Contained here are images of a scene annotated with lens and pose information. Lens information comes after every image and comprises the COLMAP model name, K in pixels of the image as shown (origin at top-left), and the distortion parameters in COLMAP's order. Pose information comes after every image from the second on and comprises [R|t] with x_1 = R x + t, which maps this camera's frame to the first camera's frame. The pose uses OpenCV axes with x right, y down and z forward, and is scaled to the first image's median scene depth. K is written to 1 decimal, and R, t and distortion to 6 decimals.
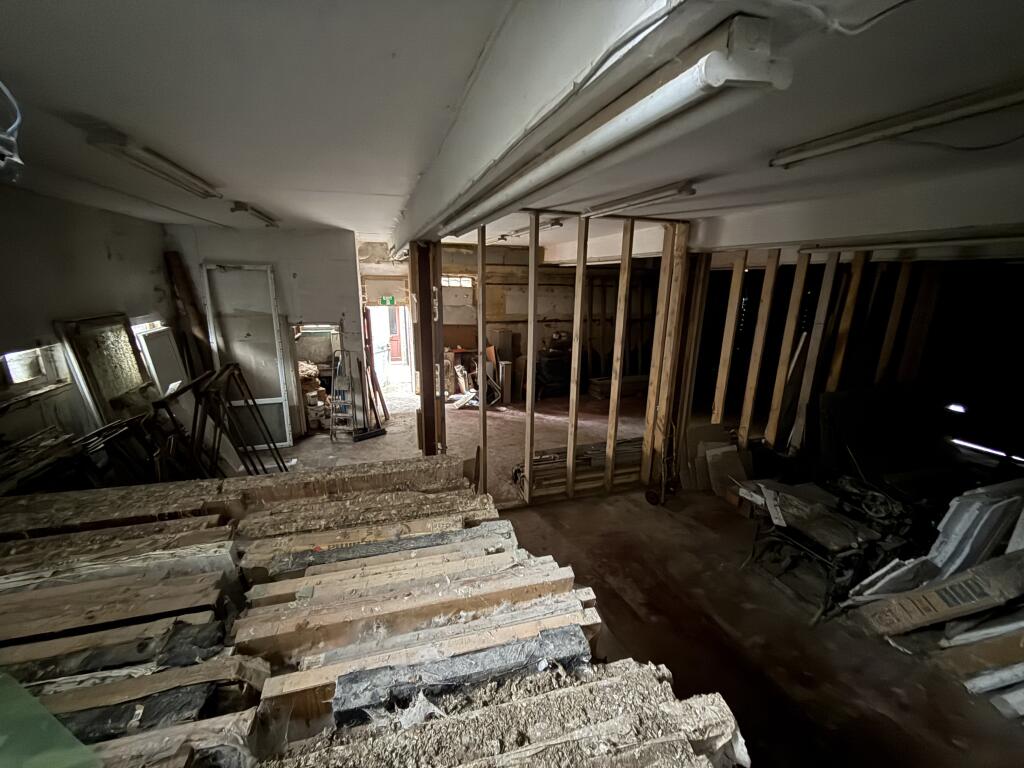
lens RADIAL K [[407.3, 0, 514.1], [0, 407.3, 384.1], [0, 0, 1]] dist [-0.000580, -0.000255]
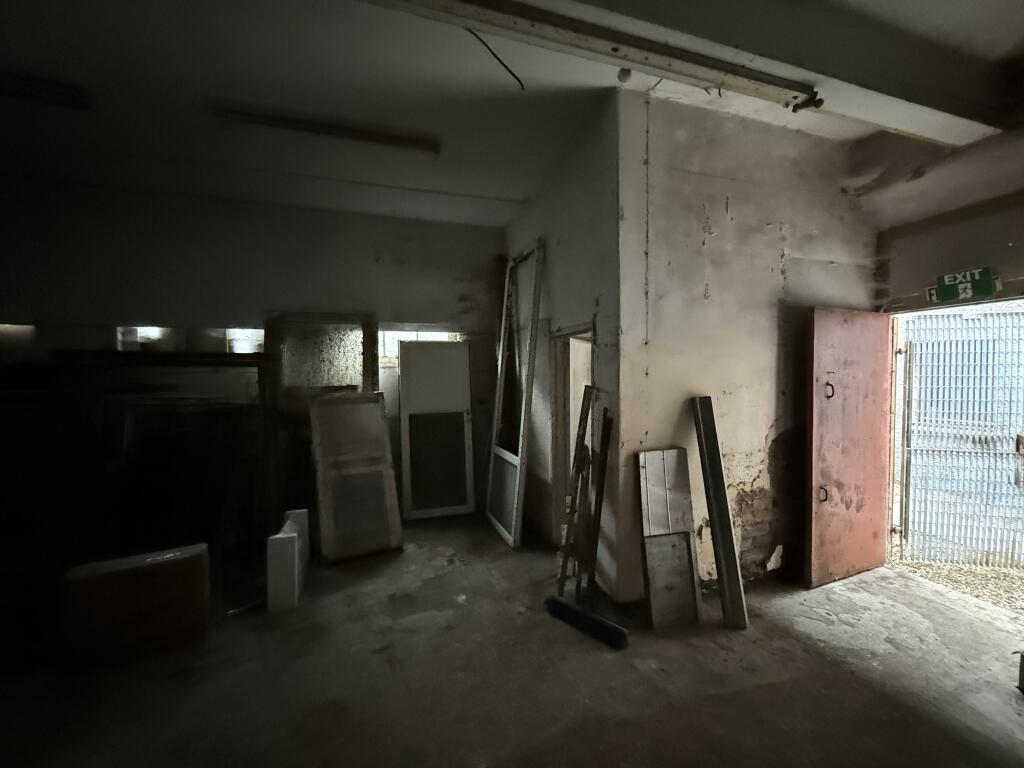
lens RADIAL K [[407.3, 0, 514.1], [0, 407.3, 384.1], [0, 0, 1]] dist [-0.000580, -0.000255]
pose [[0.002316, 0.009193, -0.999955, 0.011561], [-0.243492, 0.969867, 0.008352, -0.077878], [0.969900, 0.243462, 0.004485, 1.035607]]
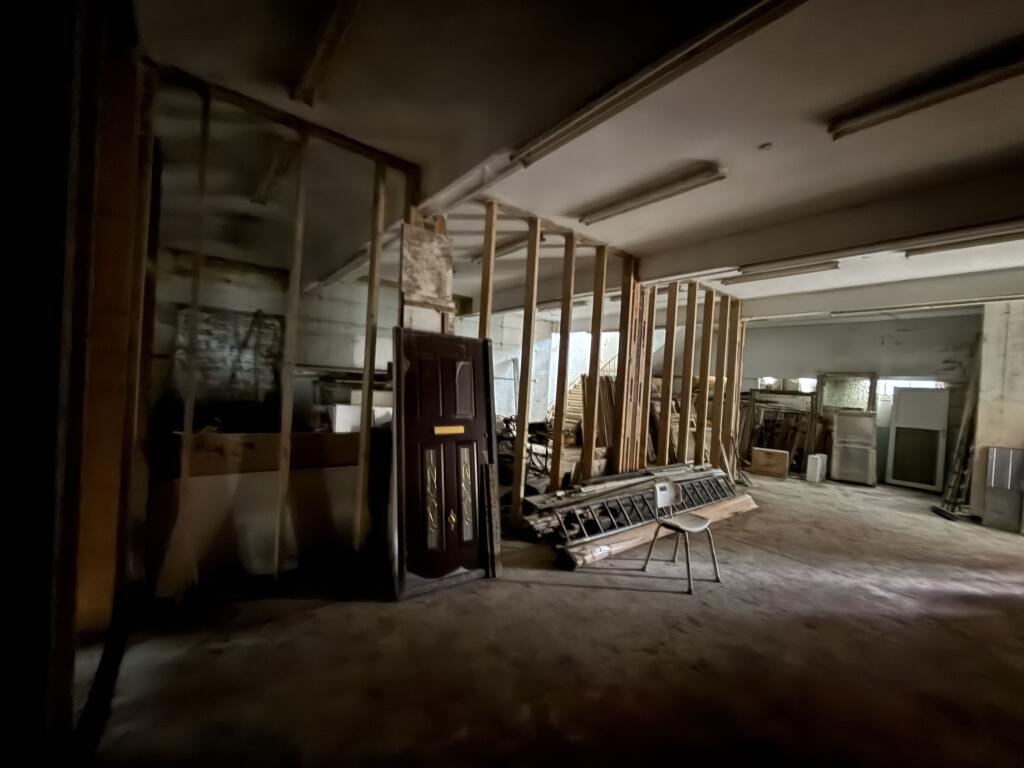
lens RADIAL K [[407.3, 0, 514.1], [0, 407.3, 384.1], [0, 0, 1]] dist [-0.000580, -0.000255]
pose [[-0.931186, -0.072691, -0.357224, 0.956383], [-0.163682, 0.958957, 0.231538, -0.215818], [0.325731, 0.274076, -0.904865, 1.646910]]
